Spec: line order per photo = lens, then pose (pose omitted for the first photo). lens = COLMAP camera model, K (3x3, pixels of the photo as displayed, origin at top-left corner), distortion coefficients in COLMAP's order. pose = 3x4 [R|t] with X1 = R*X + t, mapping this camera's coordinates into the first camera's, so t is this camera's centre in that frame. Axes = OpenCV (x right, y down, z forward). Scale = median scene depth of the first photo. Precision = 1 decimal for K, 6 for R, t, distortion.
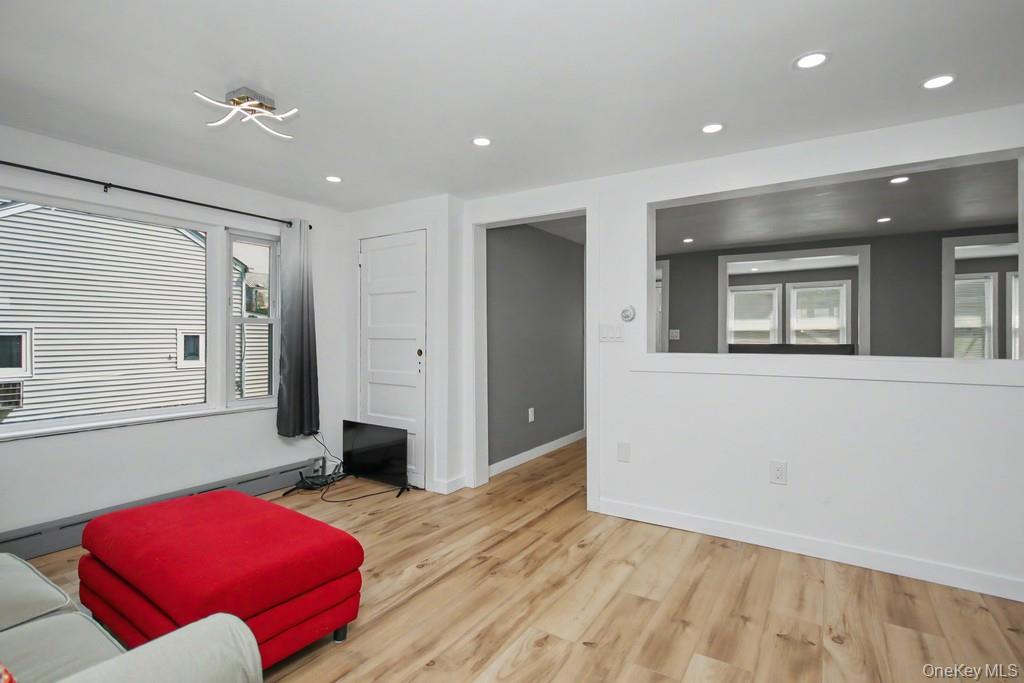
lens RADIAL K [[488.3, 0, 512.0], [0, 488.3, 341.5], [0, 0, 1]] dist [-0.000547, -0.000011]
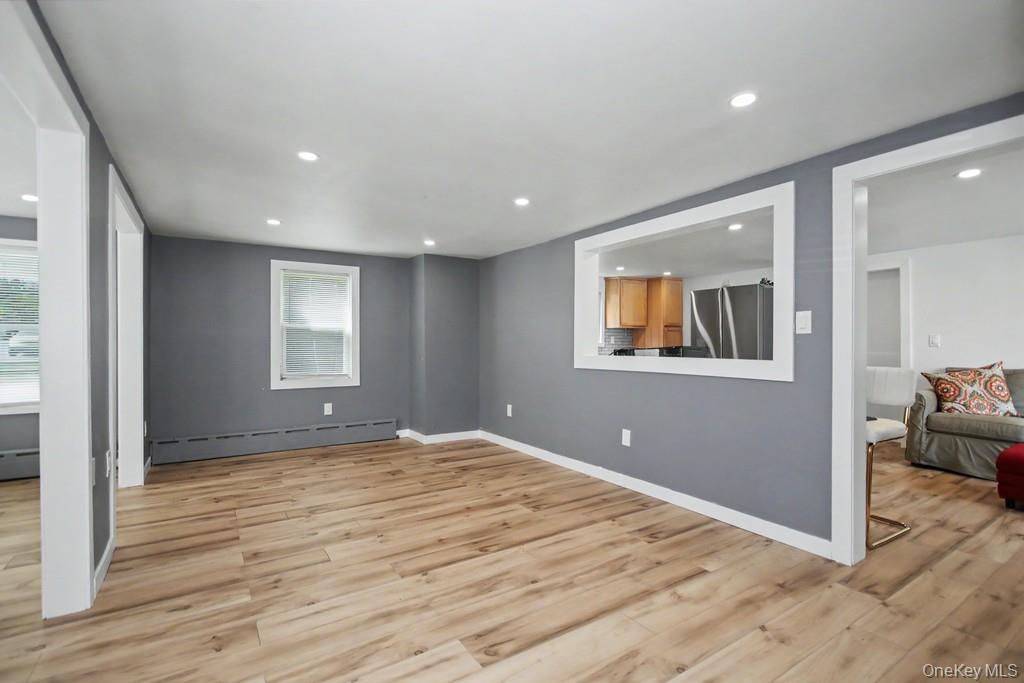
lens RADIAL K [[480.3, 0, 513.9], [0, 480.3, 345.6], [0, 0, 1]] dist [0.000068, 0.000074]
pose [[-0.915045, 0.000187, 0.403351, 0.375202], [0.004493, 0.999943, 0.009728, -0.021853], [-0.403326, 0.010714, -0.914994, 2.013039]]
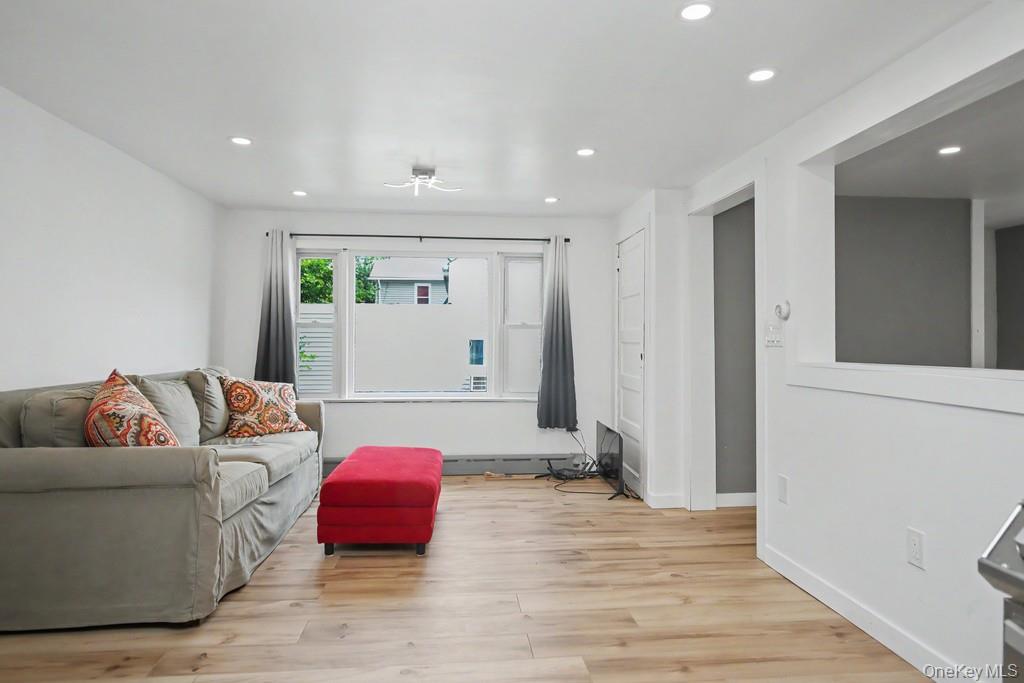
lens RADIAL K [[613.8, 0, 512.0], [0, 613.8, 341.5], [0, 0, 1]] dist [-0.000133, 0.000734]
pose [[0.624123, 0.002194, -0.781323, 0.701474], [-0.010439, 0.999930, -0.005531, 0.001723], [0.781256, 0.011609, 0.624103, 0.054347]]
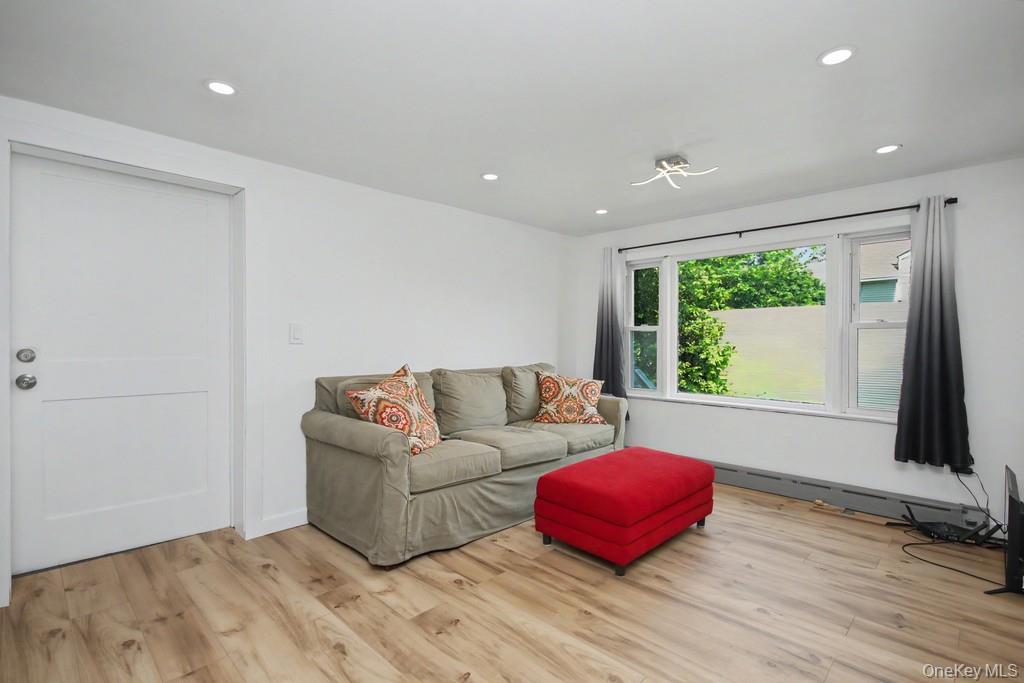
lens RADIAL K [[480.3, 0, 513.9], [0, 480.3, 345.6], [0, 0, 1]] dist [0.000068, 0.000074]
pose [[-0.193660, 0.010800, -0.981009, 0.559601], [-0.010836, 0.999855, 0.013147, -0.009951], [0.981009, 0.013176, -0.193514, 0.564800]]
